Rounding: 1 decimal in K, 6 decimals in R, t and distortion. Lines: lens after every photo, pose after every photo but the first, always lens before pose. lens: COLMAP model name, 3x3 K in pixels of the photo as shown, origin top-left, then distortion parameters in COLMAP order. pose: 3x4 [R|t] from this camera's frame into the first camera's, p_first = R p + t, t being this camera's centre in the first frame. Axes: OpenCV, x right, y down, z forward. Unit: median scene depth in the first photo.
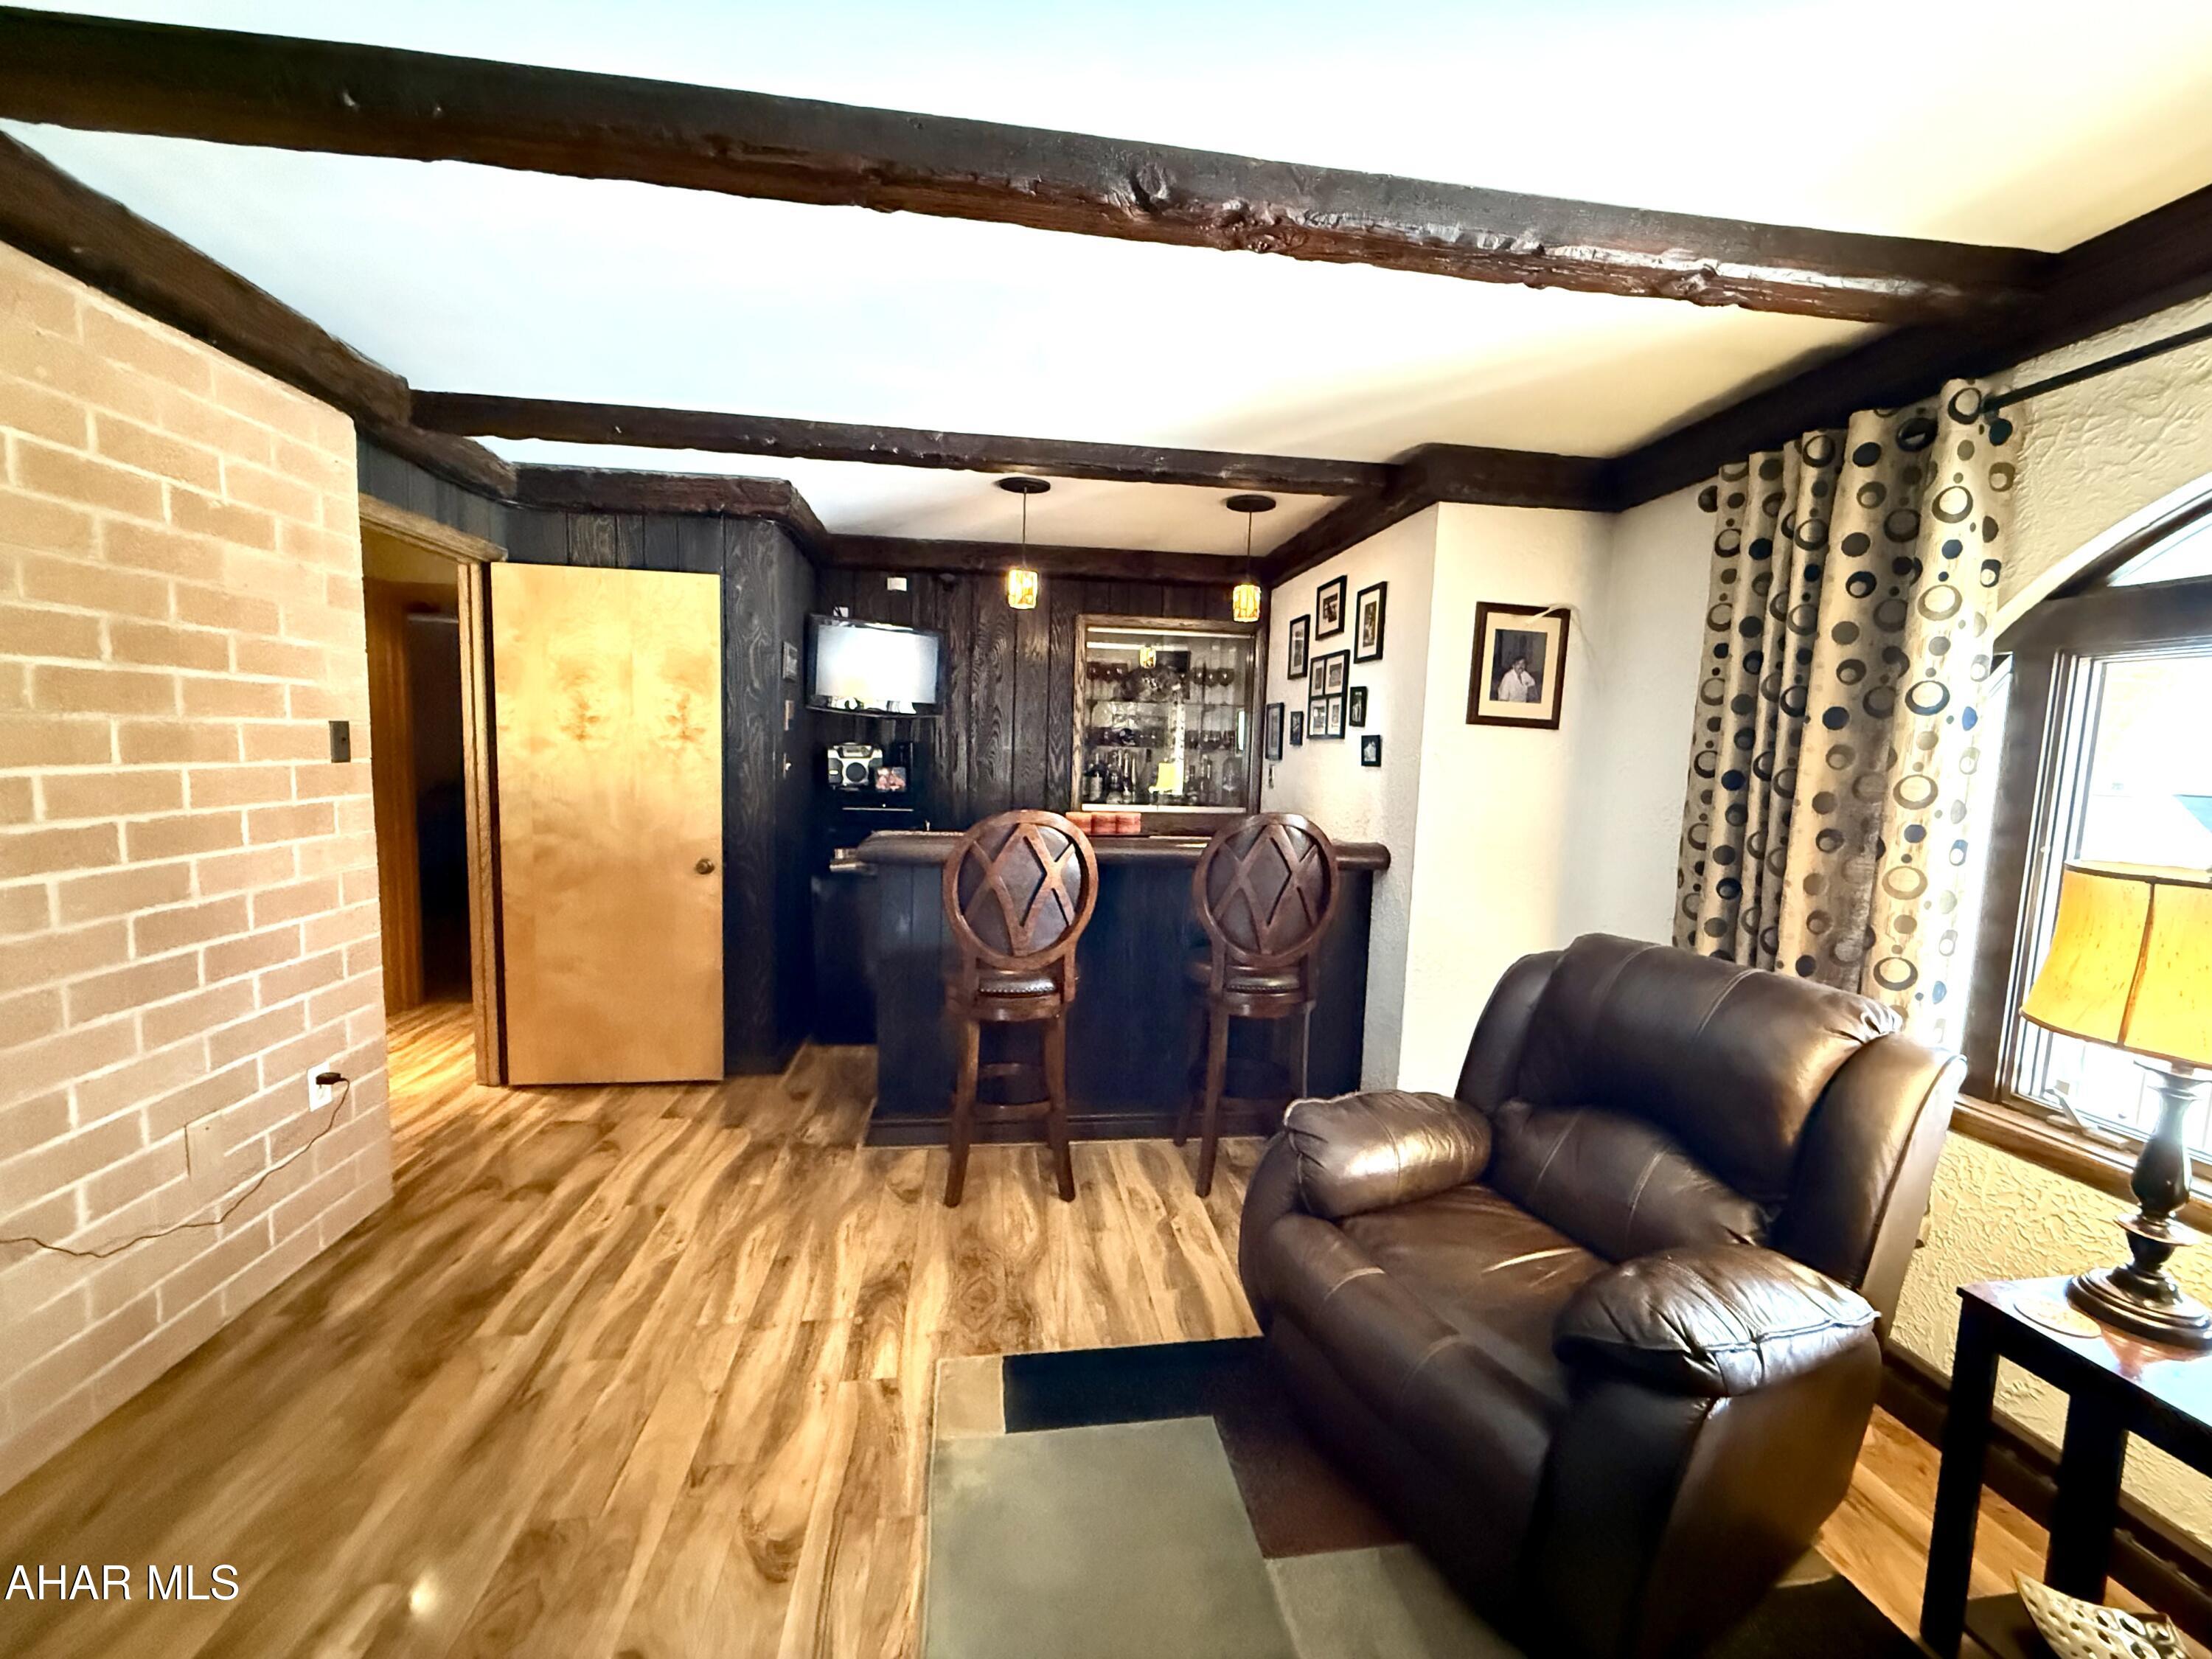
lens RADIAL K [[883.7, 0, 1105.5], [0, 883.7, 828.8], [0, 0, 1]] dist [-0.003054, 0.001074]
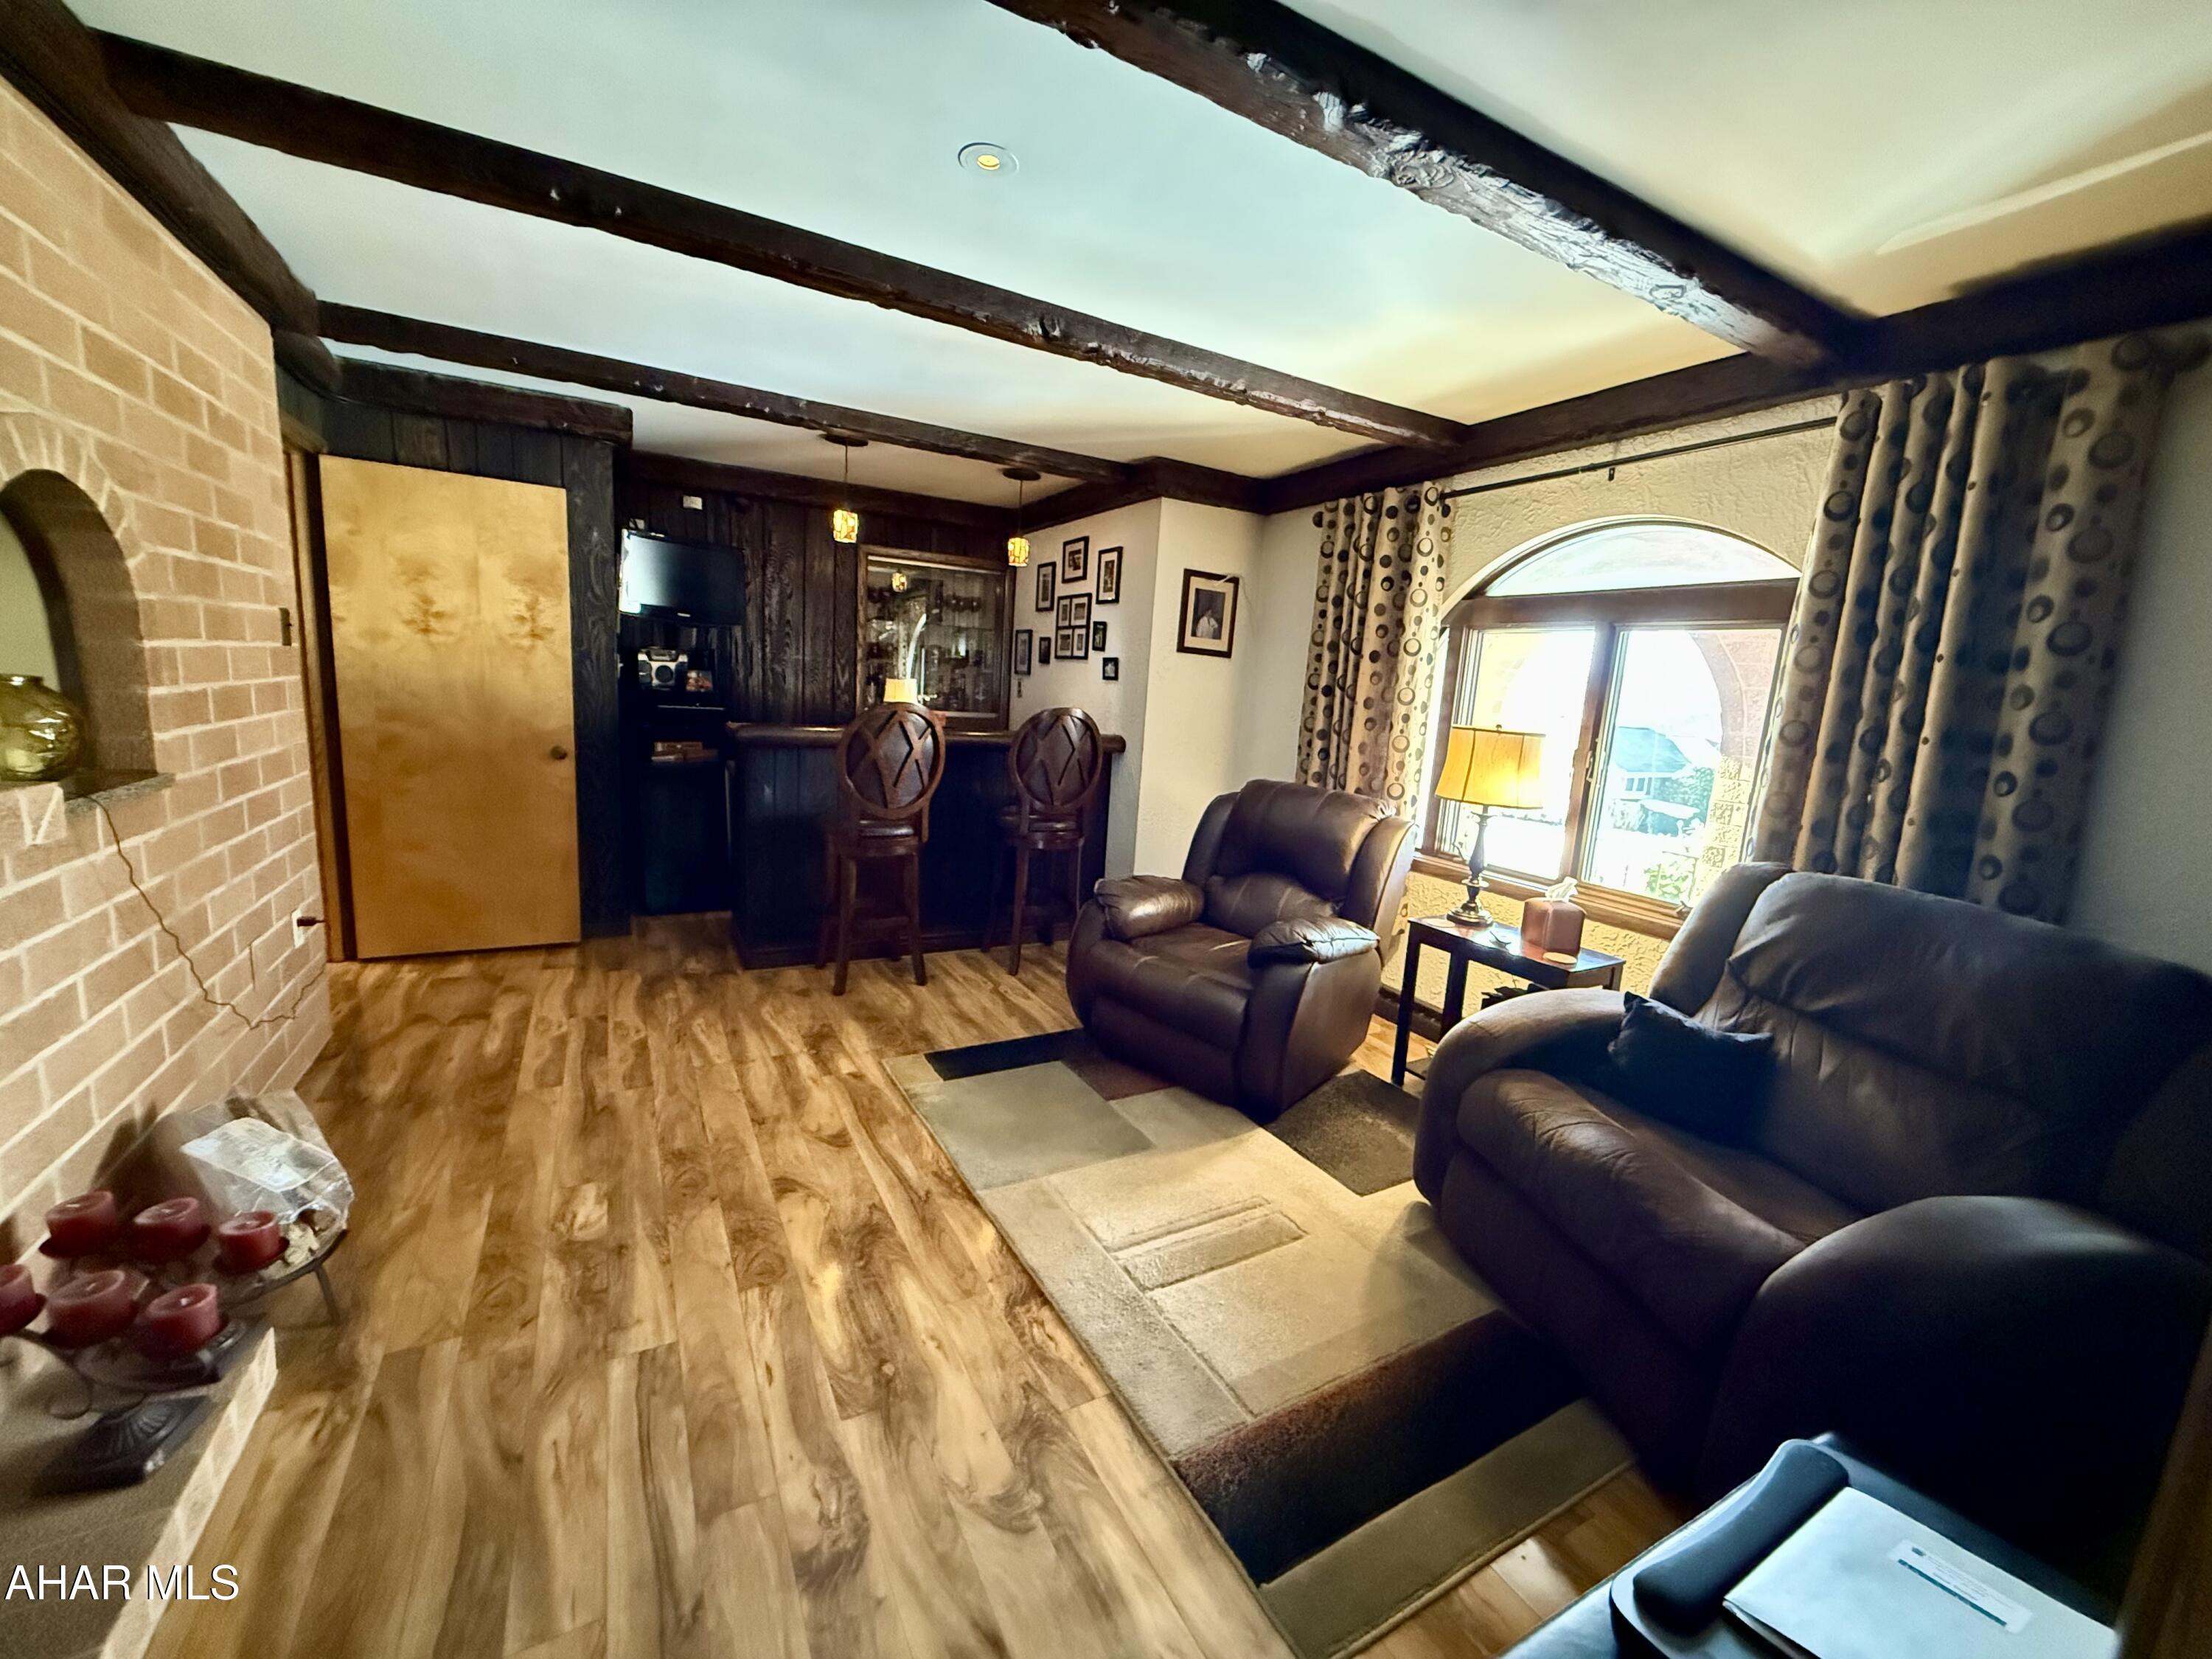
lens RADIAL K [[883.7, 0, 1108.3], [0, 883.7, 831.2], [0, 0, 1]] dist [-0.003054, 0.001074]
pose [[0.929590, -0.033677, 0.367053, -0.328756], [0.001073, 0.996060, 0.088670, 0.063997], [-0.368593, -0.082033, 0.925964, -0.463026]]
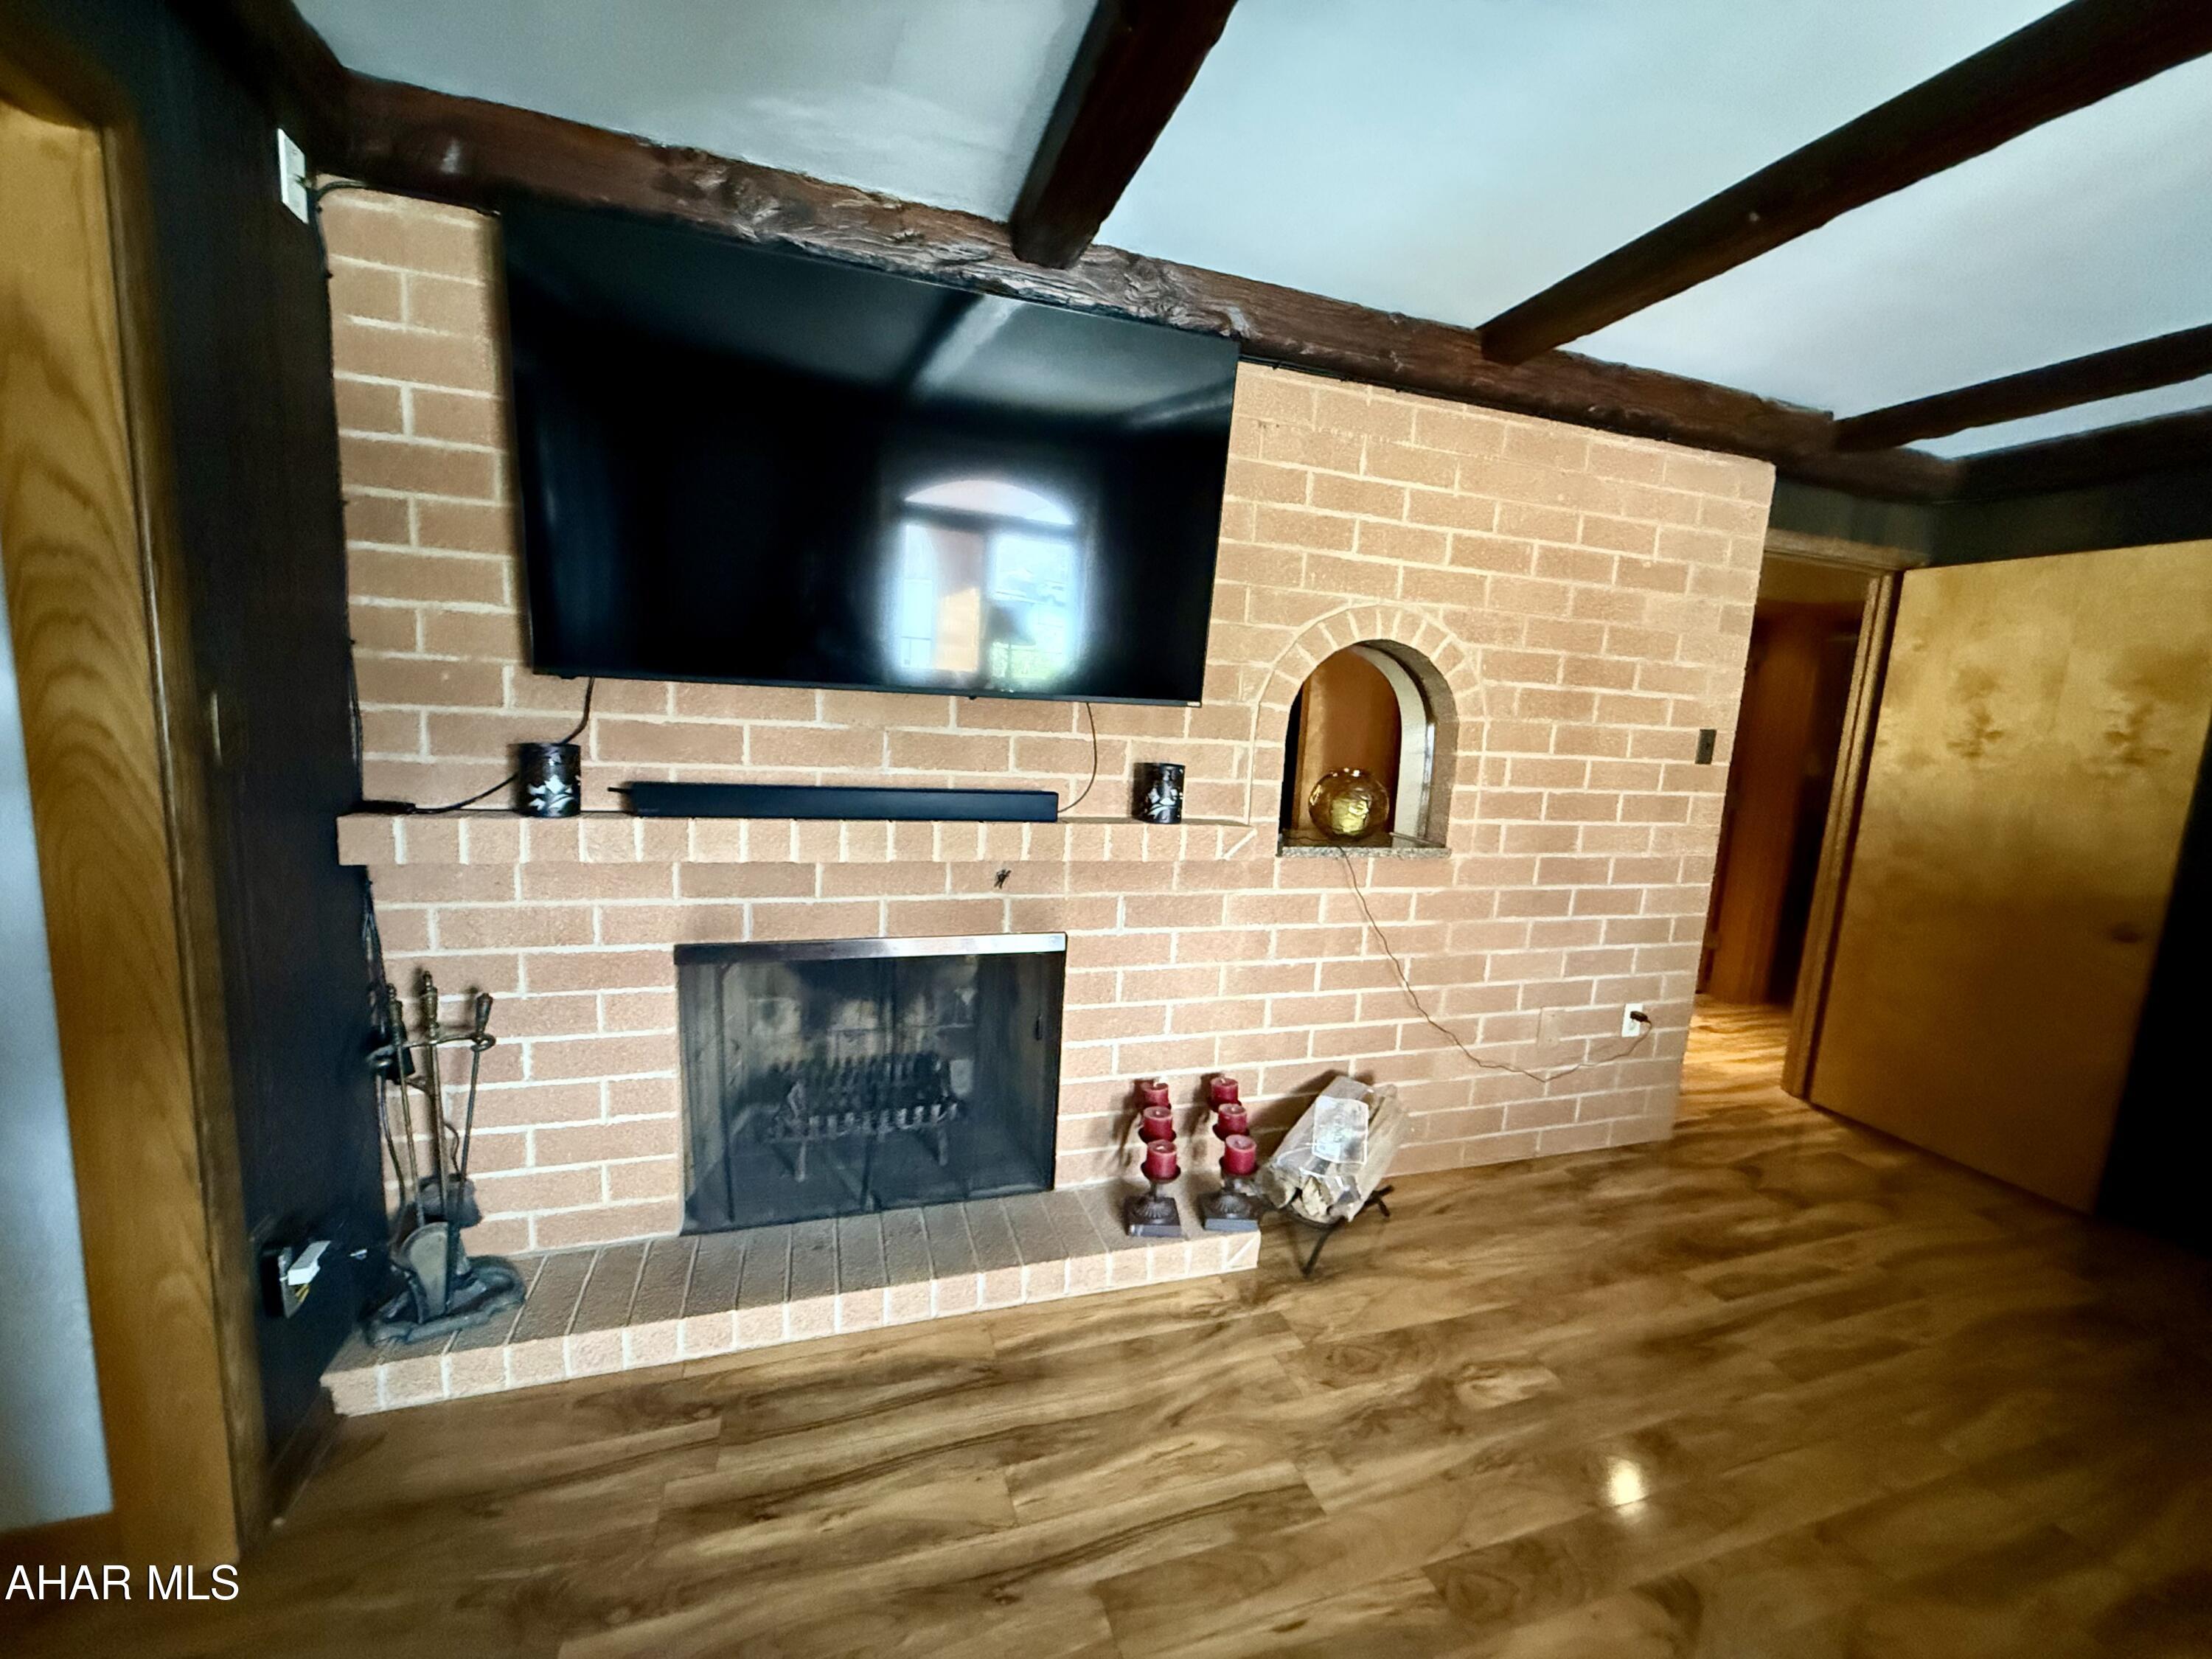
lens RADIAL K [[883.7, 0, 1104.9], [0, 883.7, 829.5], [0, 0, 1]] dist [-0.003054, 0.001074]
pose [[0.187832, 0.120039, -0.974838, 0.158214], [-0.144627, 0.985065, 0.093431, 0.017572], [0.971495, 0.123439, 0.202388, -0.011642]]
